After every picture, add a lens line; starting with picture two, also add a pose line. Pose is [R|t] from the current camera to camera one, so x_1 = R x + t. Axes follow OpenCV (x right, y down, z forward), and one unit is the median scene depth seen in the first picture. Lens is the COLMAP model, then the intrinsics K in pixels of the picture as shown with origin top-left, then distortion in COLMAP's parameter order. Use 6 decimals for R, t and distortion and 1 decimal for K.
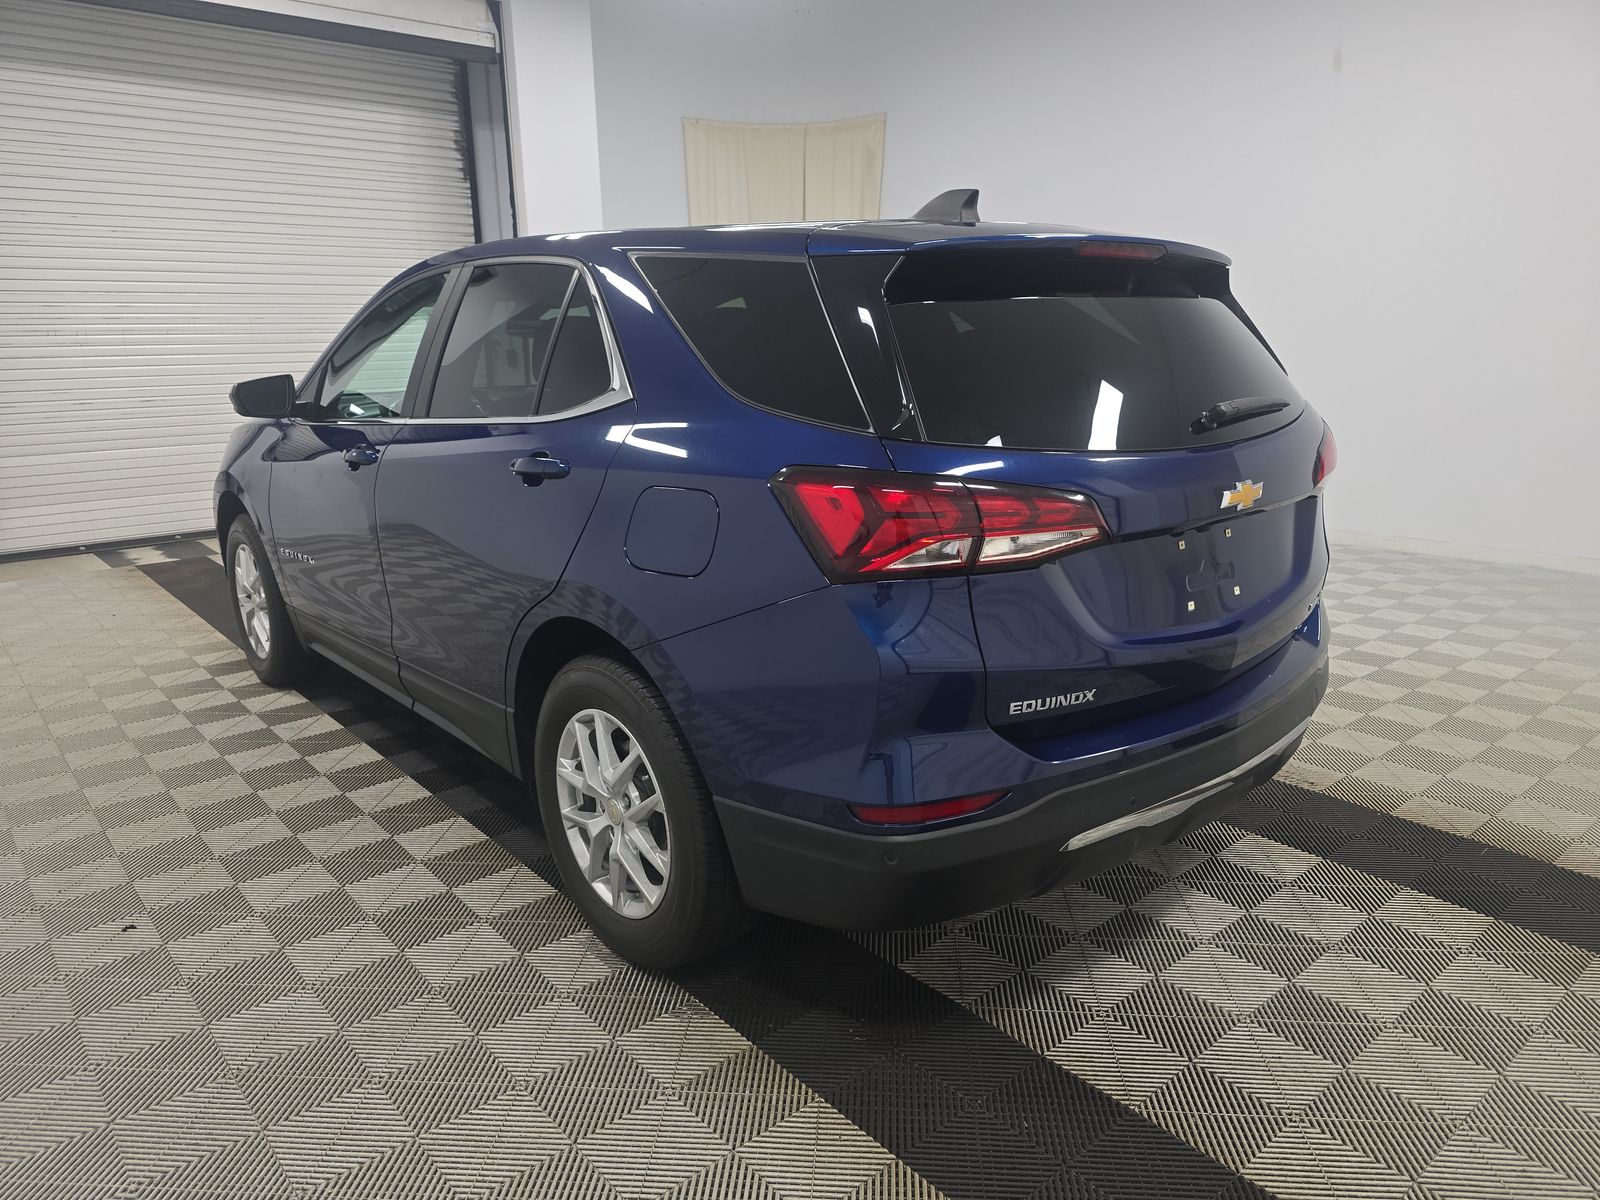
lens RADIAL K [[1119.9, 0, 800.0], [0, 1119.9, 600.0], [0, 0, 1]] dist [0.042391, -0.002076]
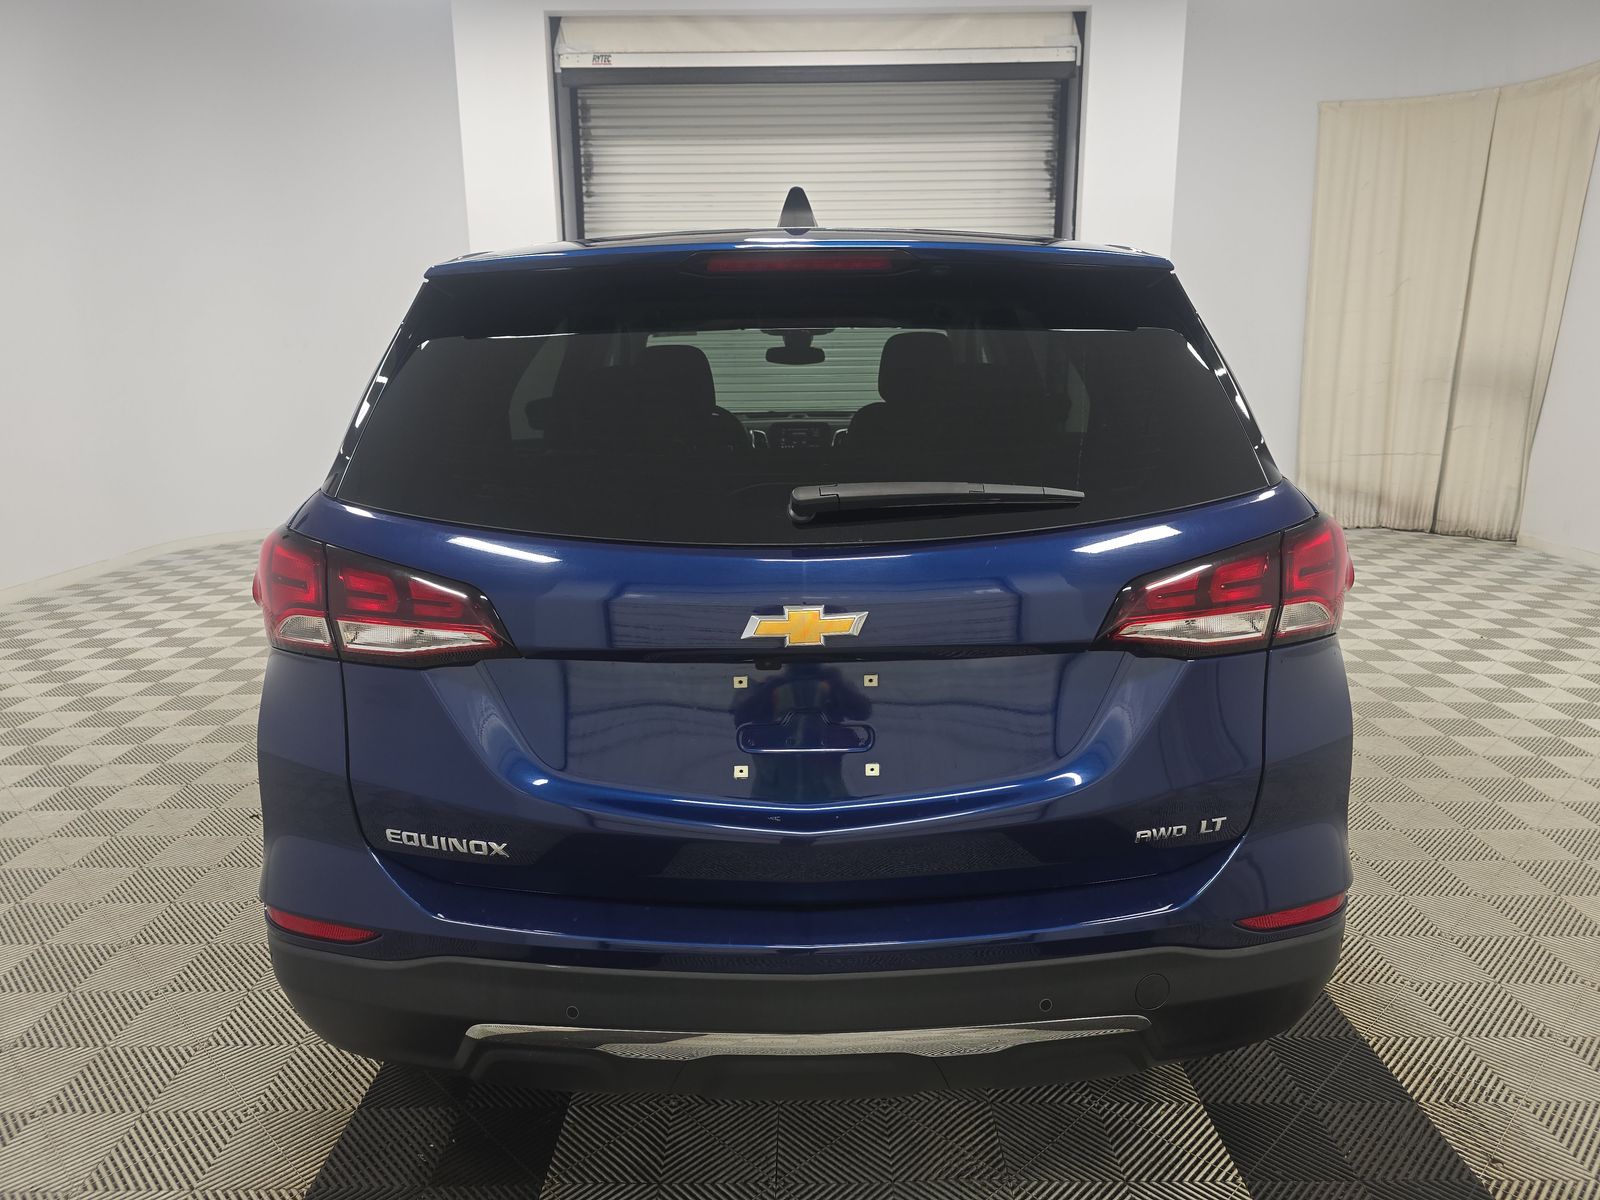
lens RADIAL K [[1119.9, 0, 800.0], [0, 1119.9, 600.0], [0, 0, 1]] dist [0.042391, -0.002076]
pose [[0.763550, 0.148777, -0.628376, 0.225383], [-0.157595, 0.986606, 0.042096, -0.037976], [0.626223, 0.066887, 0.776770, 0.135210]]
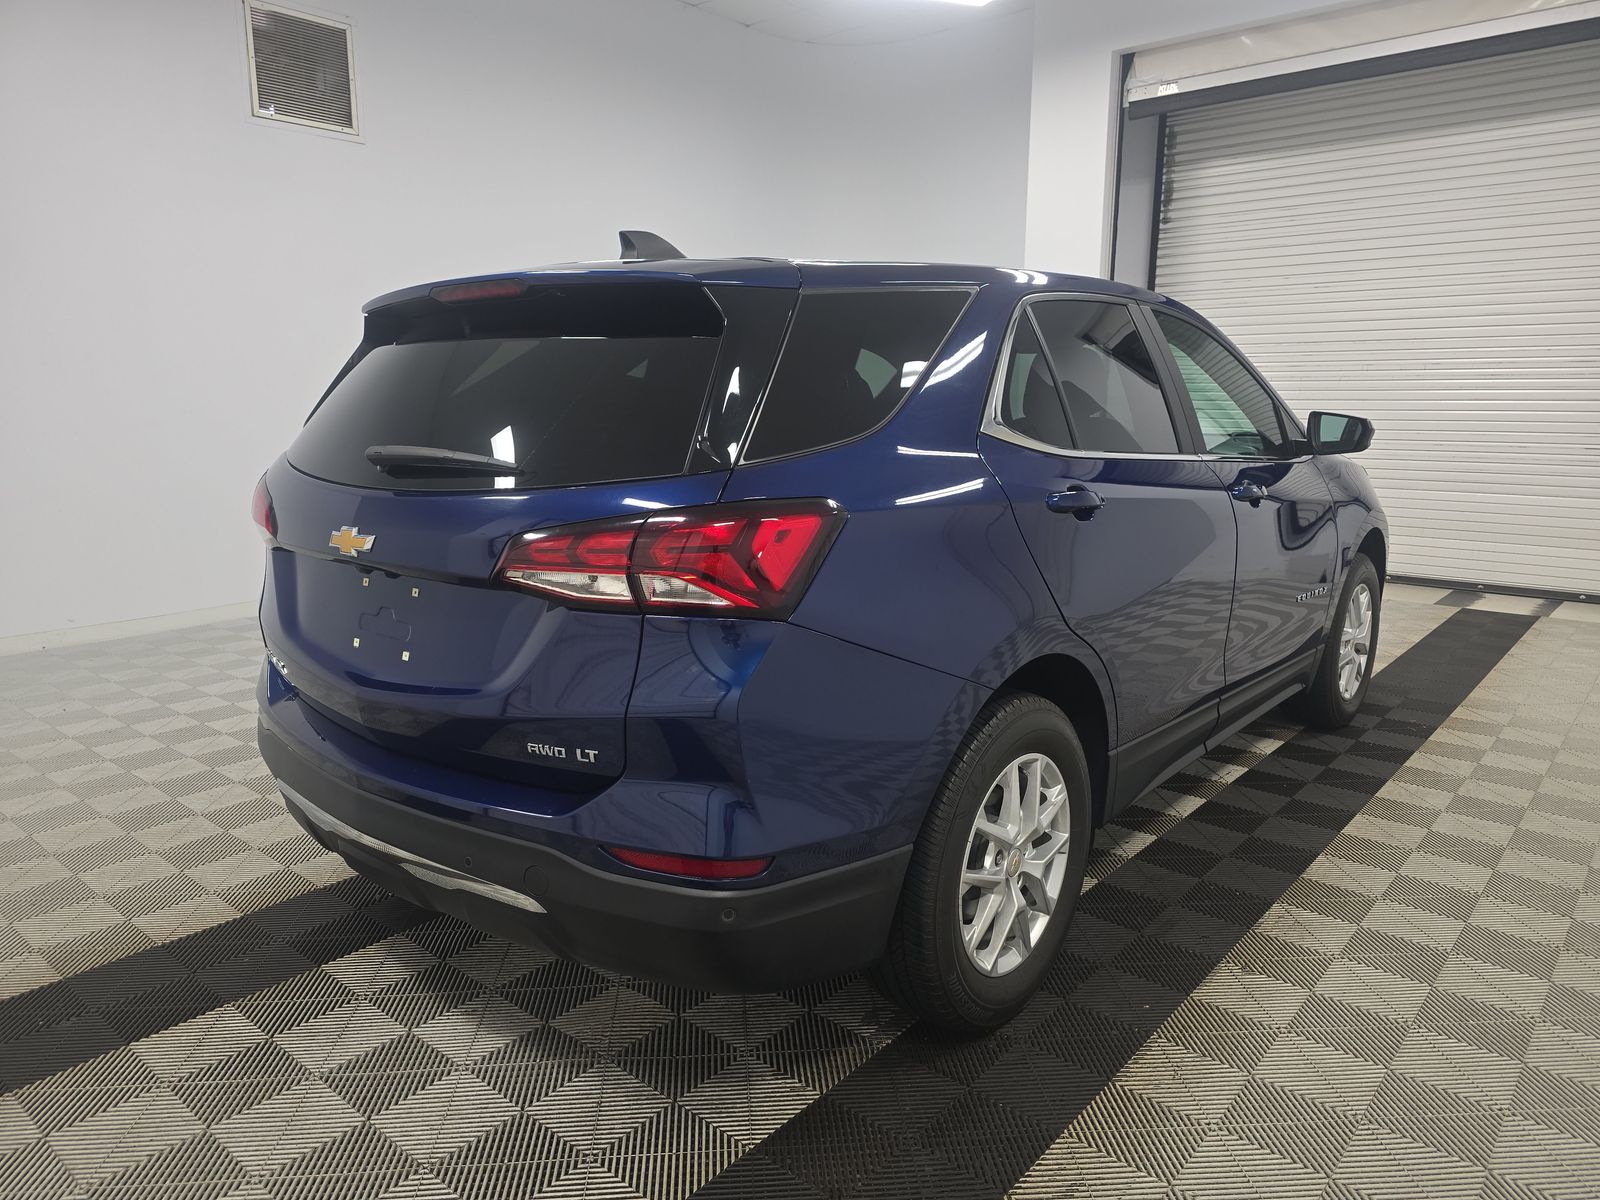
lens RADIAL K [[1119.9, 0, 800.0], [0, 1119.9, 600.0], [0, 0, 1]] dist [0.042391, -0.002076]
pose [[0.166858, 0.202758, -0.964908, 0.371275], [-0.243114, 0.956873, 0.159029, -0.076332], [0.955539, 0.208047, 0.208956, 0.306312]]
